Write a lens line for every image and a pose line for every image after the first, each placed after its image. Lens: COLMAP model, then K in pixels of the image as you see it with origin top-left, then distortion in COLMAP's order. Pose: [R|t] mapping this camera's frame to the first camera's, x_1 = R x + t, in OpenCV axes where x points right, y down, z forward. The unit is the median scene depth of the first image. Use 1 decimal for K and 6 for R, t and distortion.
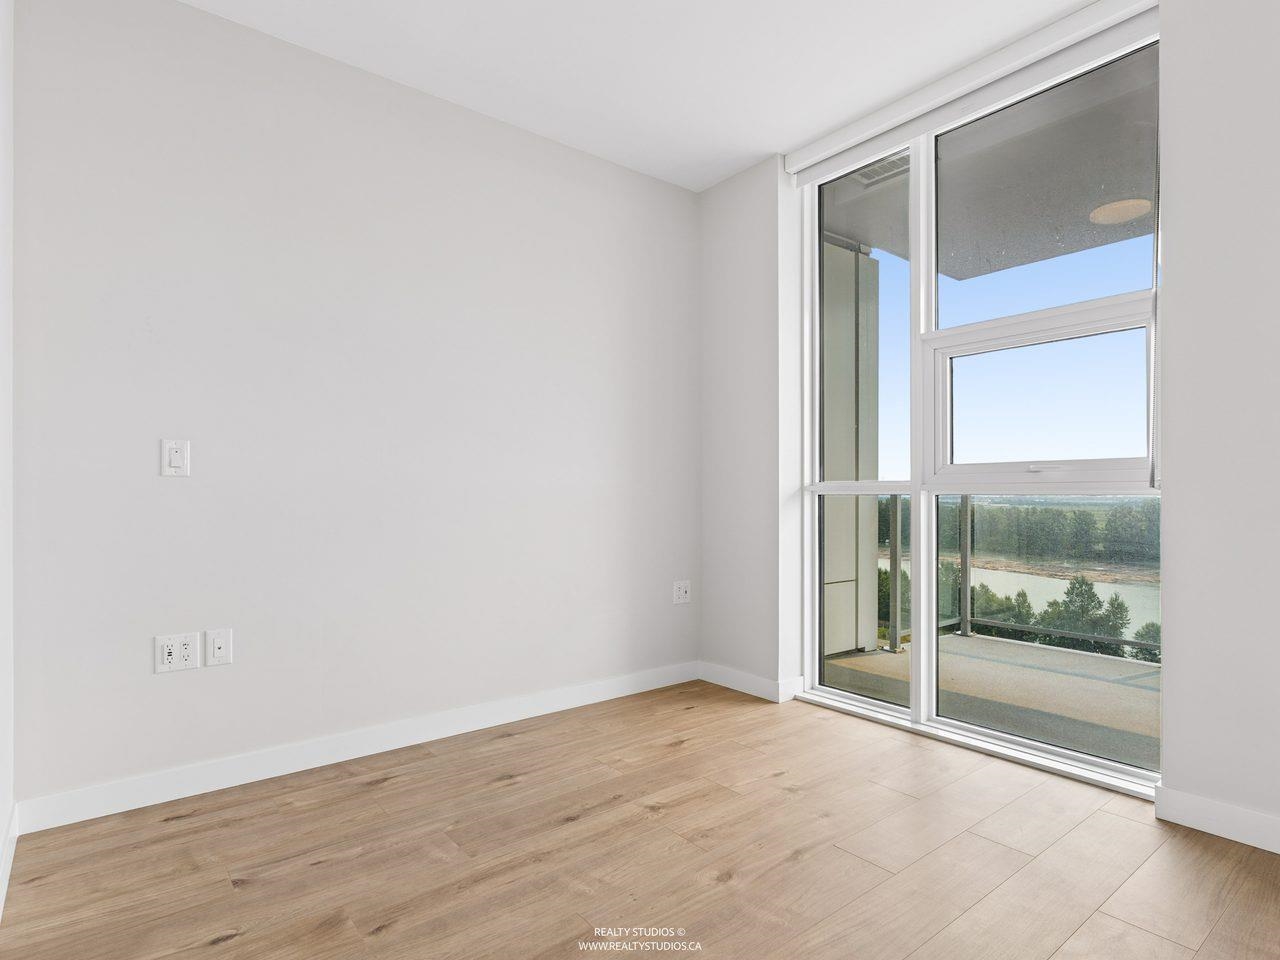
lens RADIAL K [[702.8, 0, 636.1], [0, 702.8, 499.6], [0, 0, 1]] dist [0.000430, -0.000142]
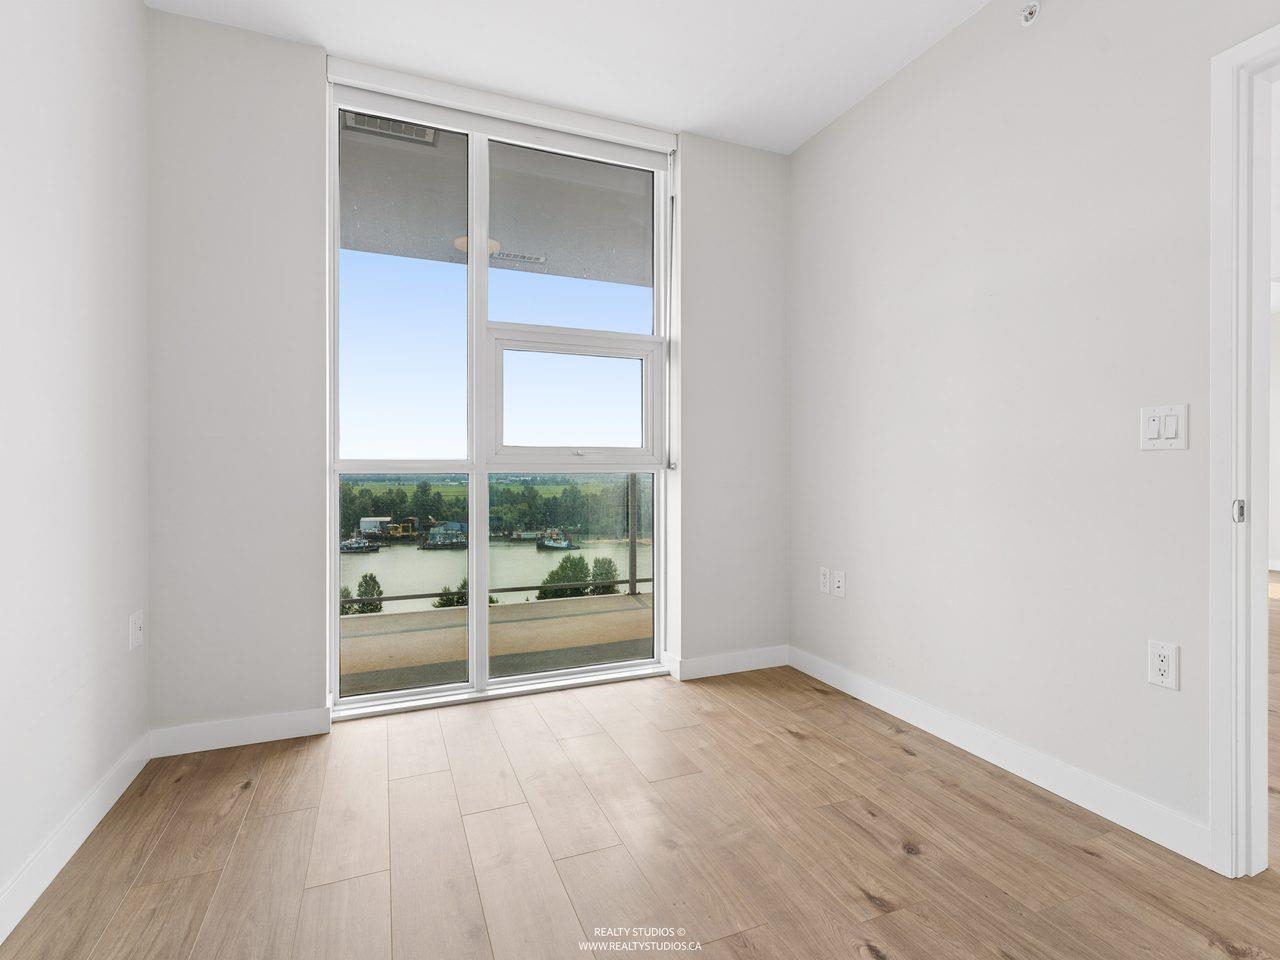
lens RADIAL K [[670.0, 0, 728.1], [0, 670.0, 472.9], [0, 0, 1]] dist [0.000566, -0.000465]
pose [[0.202085, -0.004756, 0.979356, -0.500492], [0.006982, 0.999970, 0.003416, -0.008421], [-0.979343, 0.006148, 0.202112, 0.433491]]
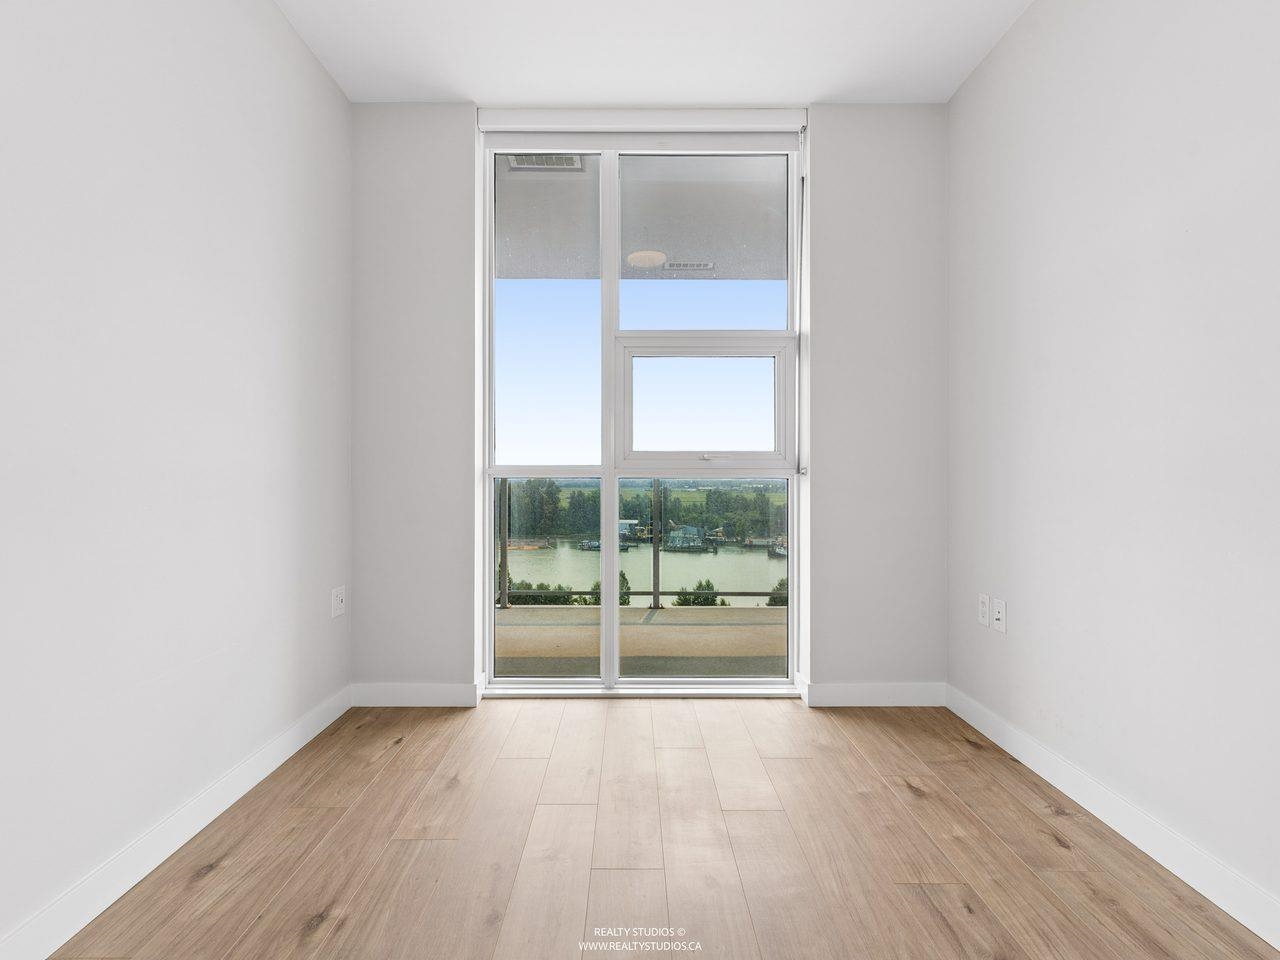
lens RADIAL K [[684.9, 0, 656.8], [0, 684.9, 477.8], [0, 0, 1]] dist [0.001153, -0.000422]
pose [[0.601420, 0.000147, 0.798933, -0.398053], [0.003566, 0.999990, -0.002868, -0.003894], [-0.798925, 0.004574, 0.601413, 0.301805]]
